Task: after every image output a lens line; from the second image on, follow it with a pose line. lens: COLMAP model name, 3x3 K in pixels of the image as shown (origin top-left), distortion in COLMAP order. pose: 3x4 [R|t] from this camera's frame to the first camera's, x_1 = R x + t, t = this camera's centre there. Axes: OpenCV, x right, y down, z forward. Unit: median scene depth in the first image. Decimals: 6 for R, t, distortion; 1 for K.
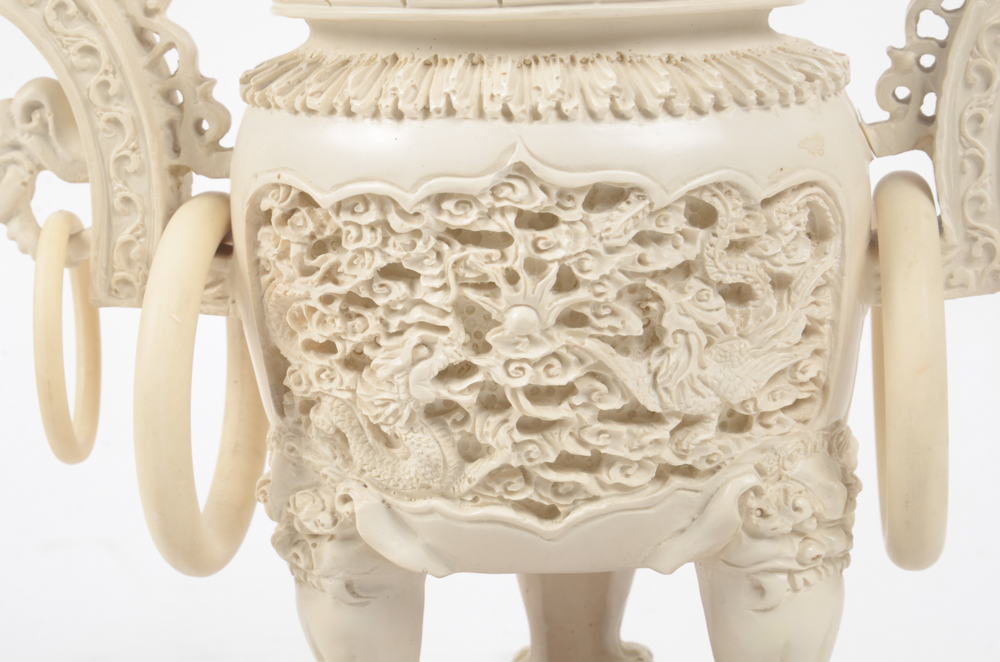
lens RADIAL K [[2164.3, 0, 501.1], [0, 2164.3, 332.5], [0, 0, 1]] dist [-0.026882, 0.000000]
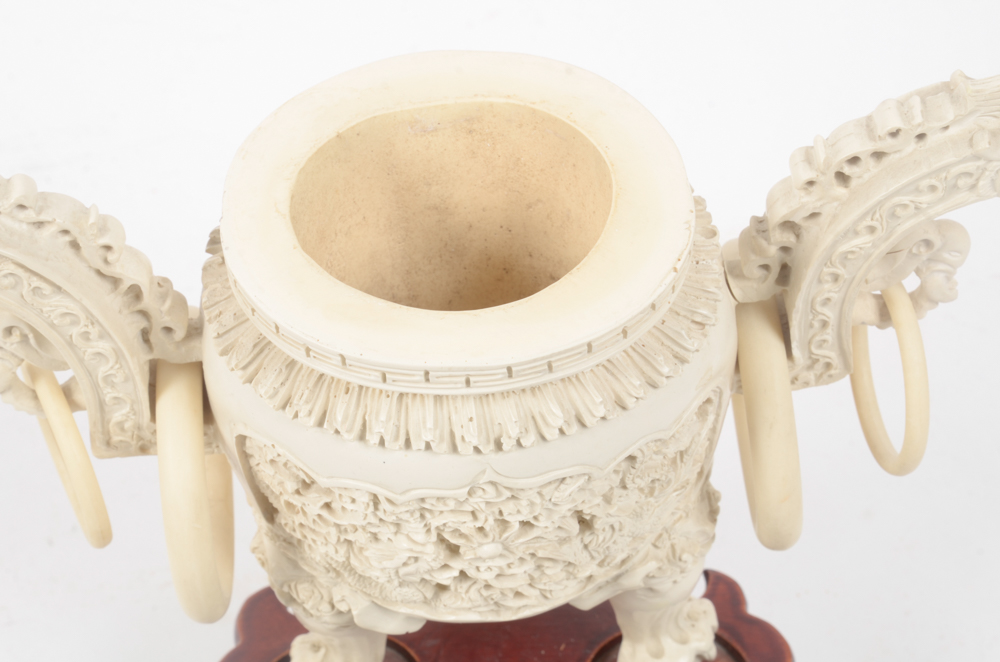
lens RADIAL K [[2164.3, 0, 508.1], [0, 2164.3, 330.2], [0, 0, 1]] dist [-0.026882, 0.000000]
pose [[0.976783, -0.159636, 0.142867, -0.132486], [0.039115, 0.788571, 0.613698, -0.831853], [-0.210629, -0.593862, 0.776508, 0.071016]]
